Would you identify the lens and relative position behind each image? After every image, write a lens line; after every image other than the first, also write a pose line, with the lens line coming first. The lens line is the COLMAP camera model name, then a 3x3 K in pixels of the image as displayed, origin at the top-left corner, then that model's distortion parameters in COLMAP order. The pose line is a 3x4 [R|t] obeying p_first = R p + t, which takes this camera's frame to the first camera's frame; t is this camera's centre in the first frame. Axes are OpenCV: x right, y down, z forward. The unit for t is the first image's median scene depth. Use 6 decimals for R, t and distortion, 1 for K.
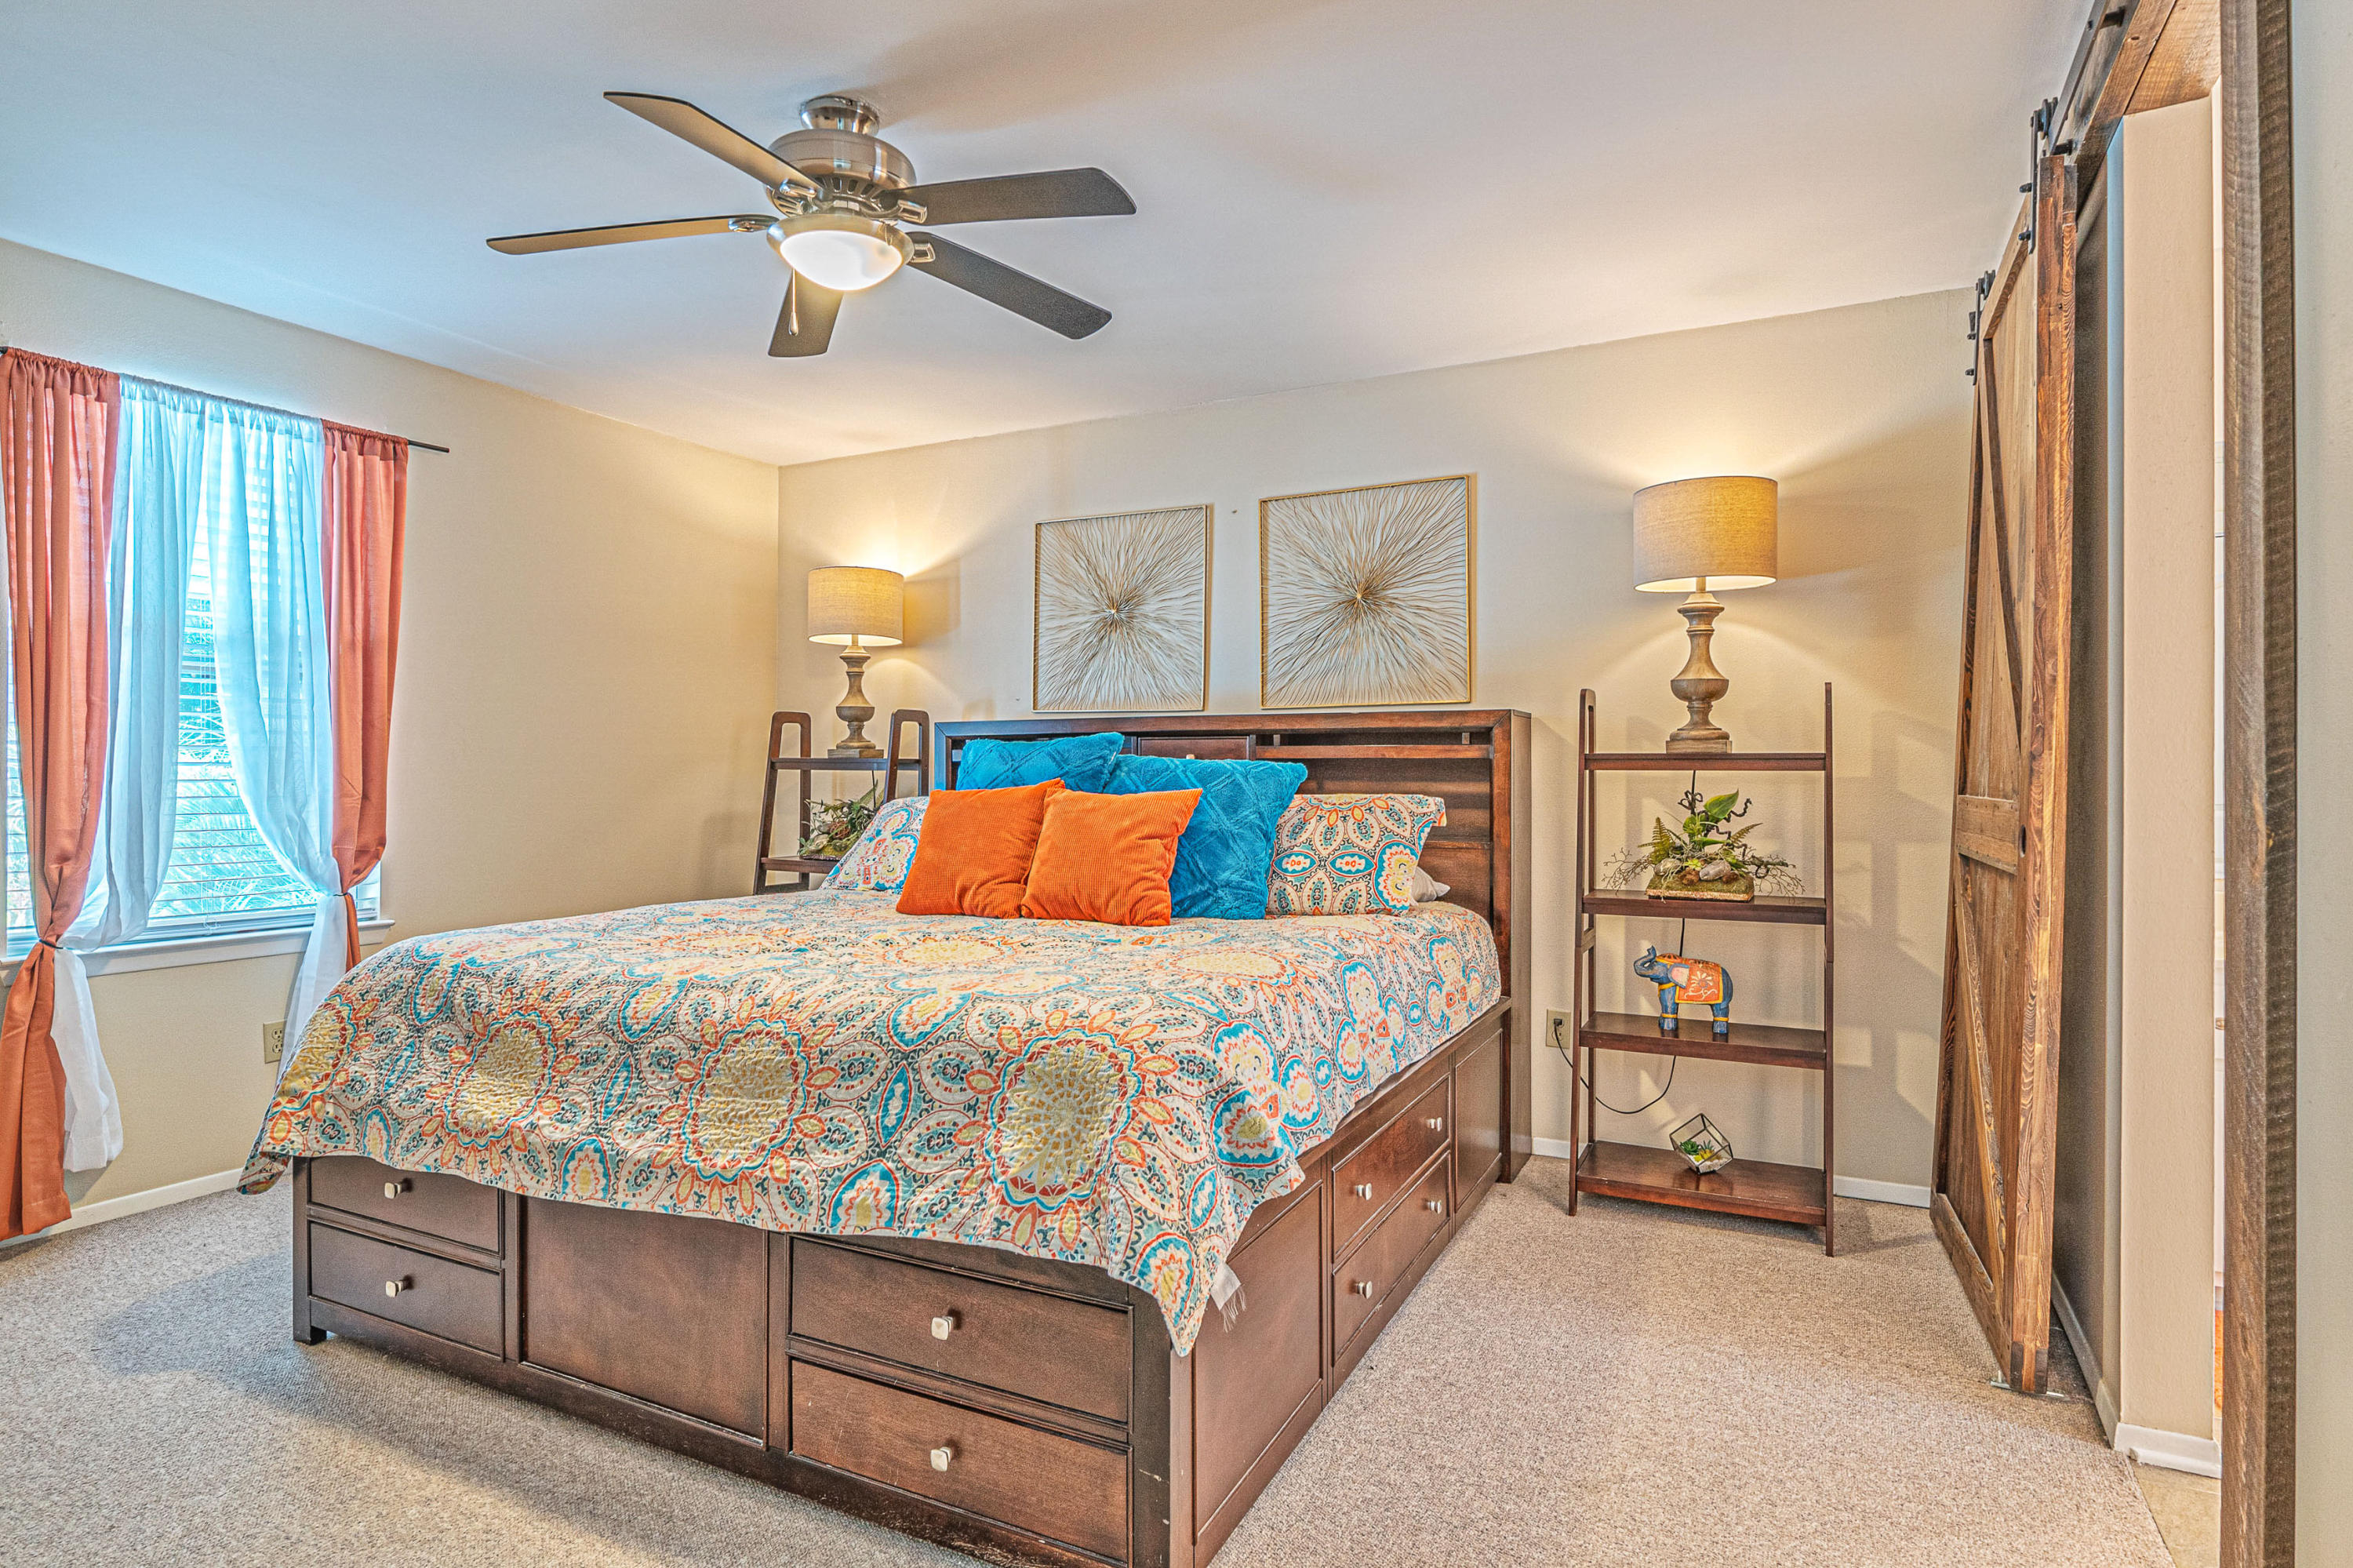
lens RADIAL K [[1254.2, 0, 1169.3], [0, 1254.2, 784.1], [0, 0, 1]] dist [-0.003714, -0.001350]
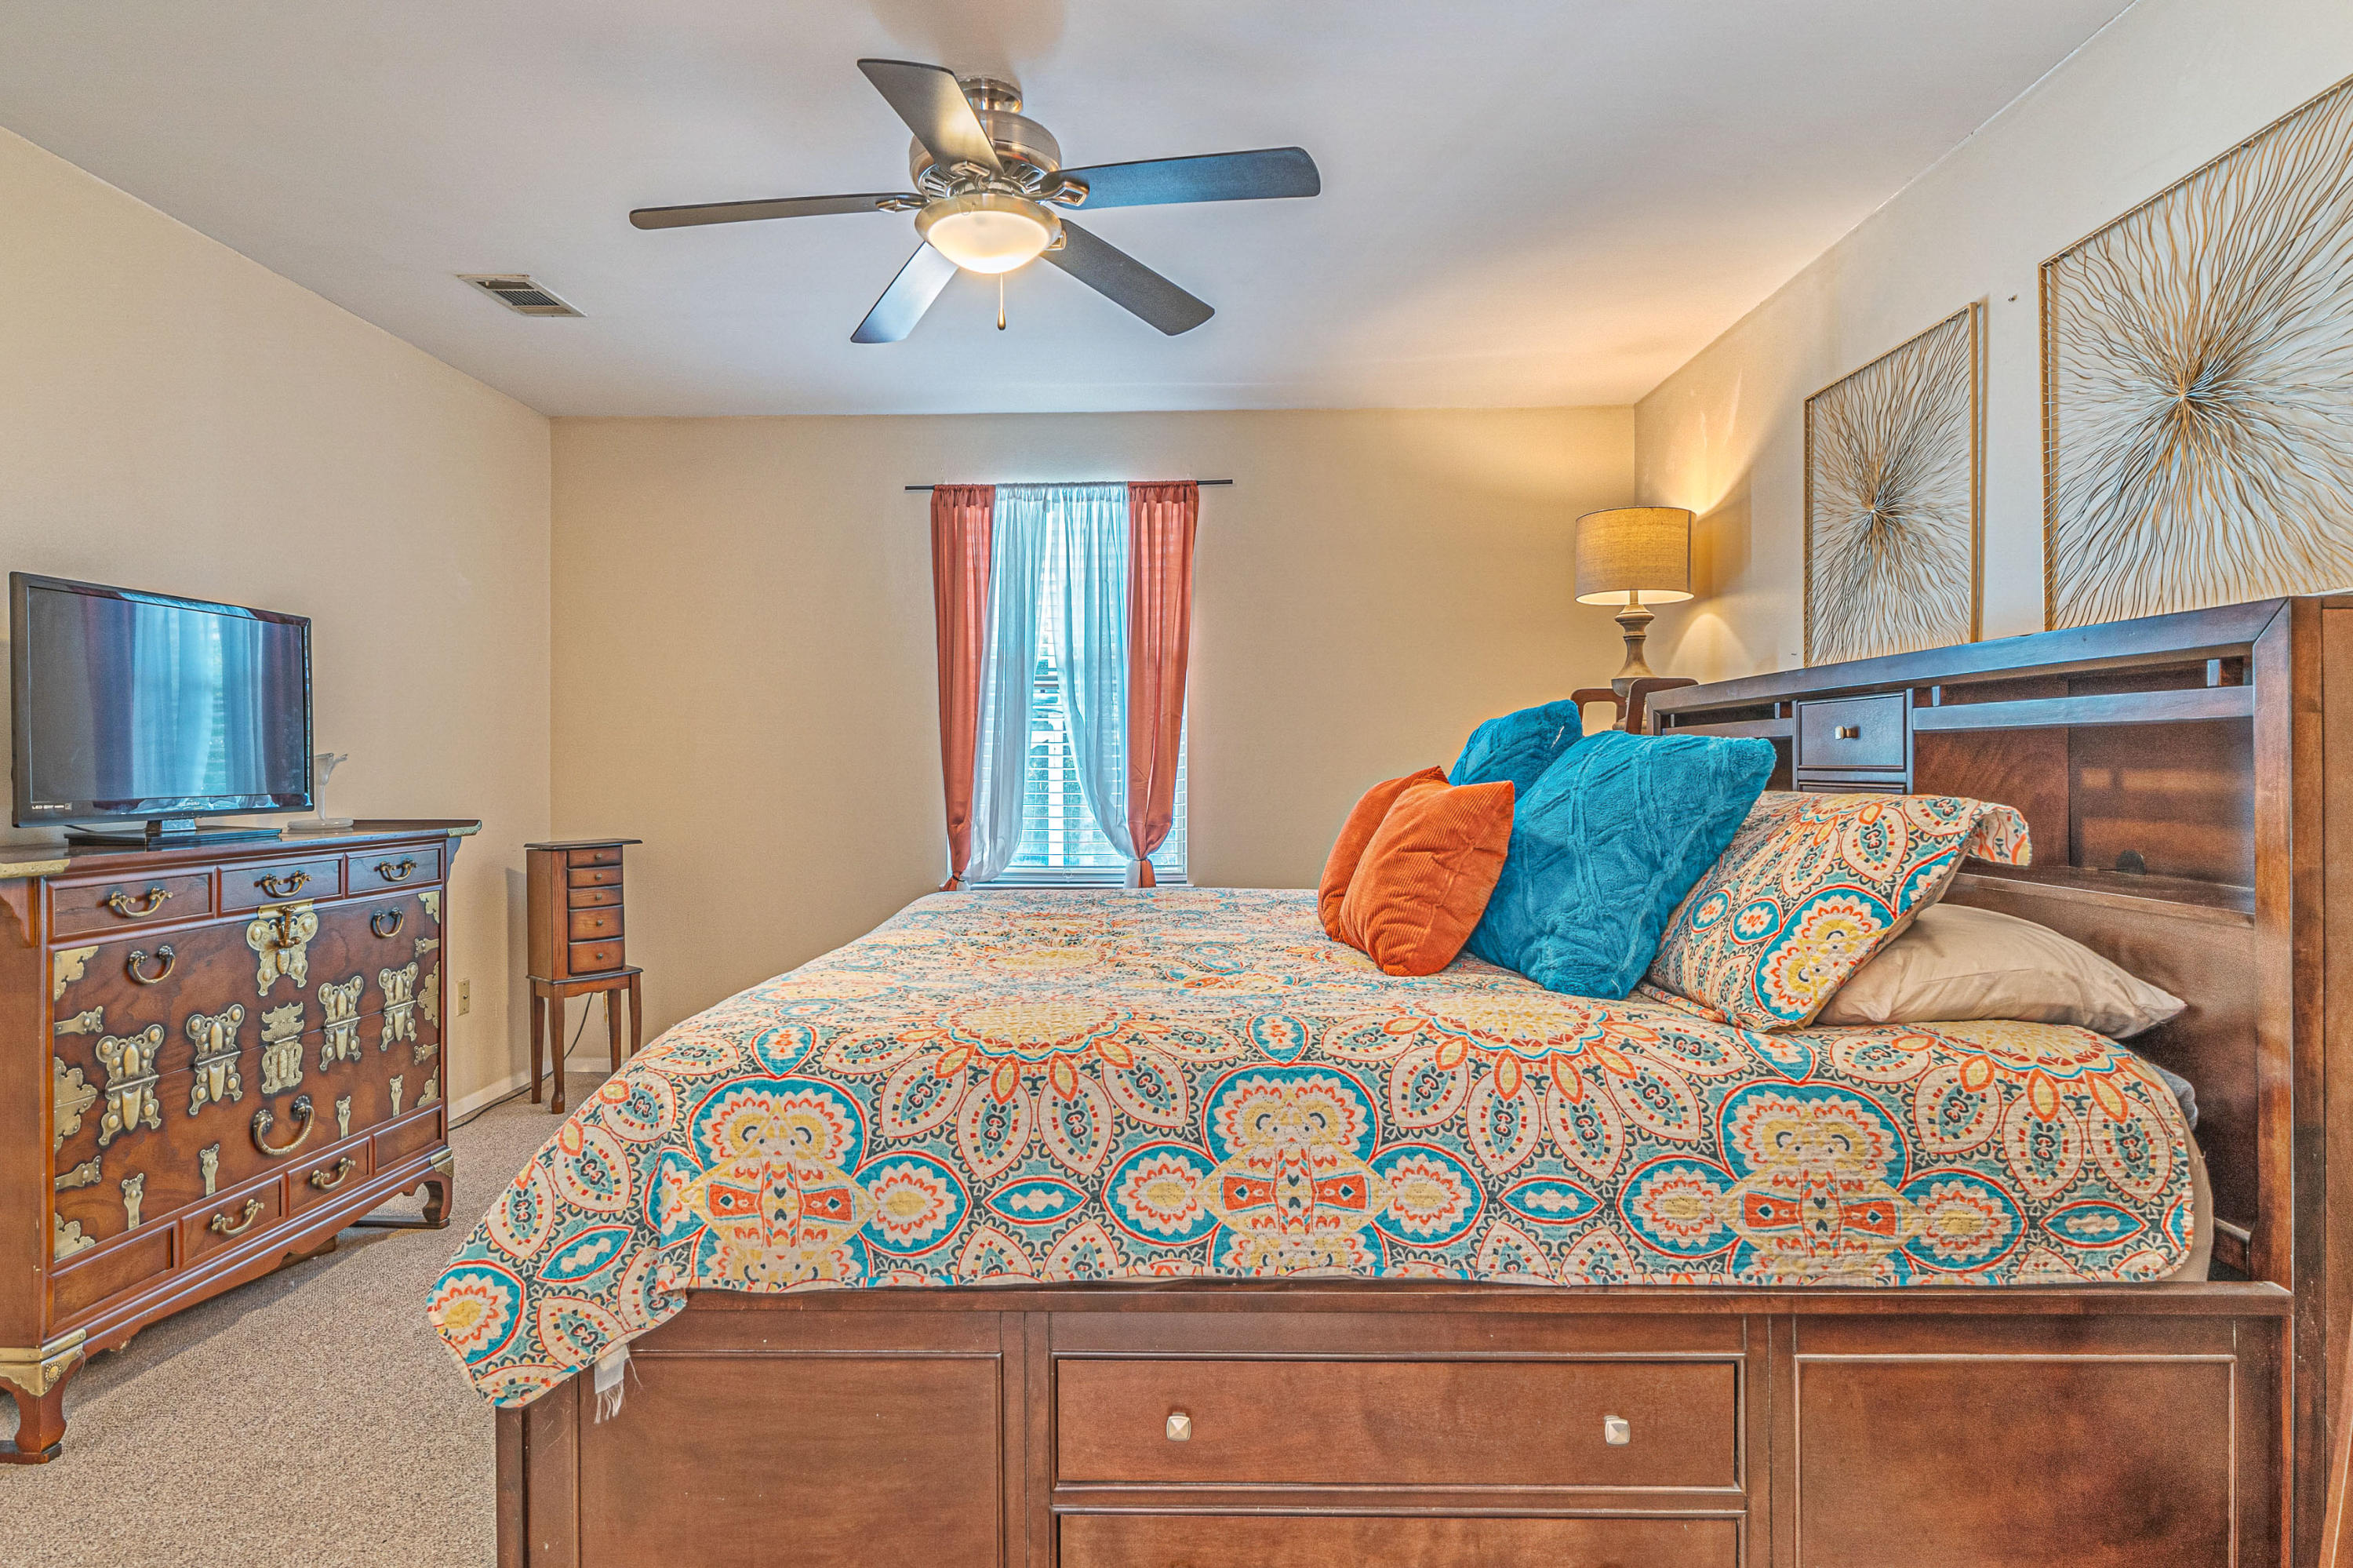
lens RADIAL K [[1254.2, 0, 1158.0], [0, 1254.2, 770.5], [0, 0, 1]] dist [-0.003714, -0.001350]
pose [[0.432809, 0.002046, -0.901484, 0.458455], [-0.001722, 0.999997, 0.001443, -0.001949], [0.901484, 0.000928, 0.432811, 0.461932]]
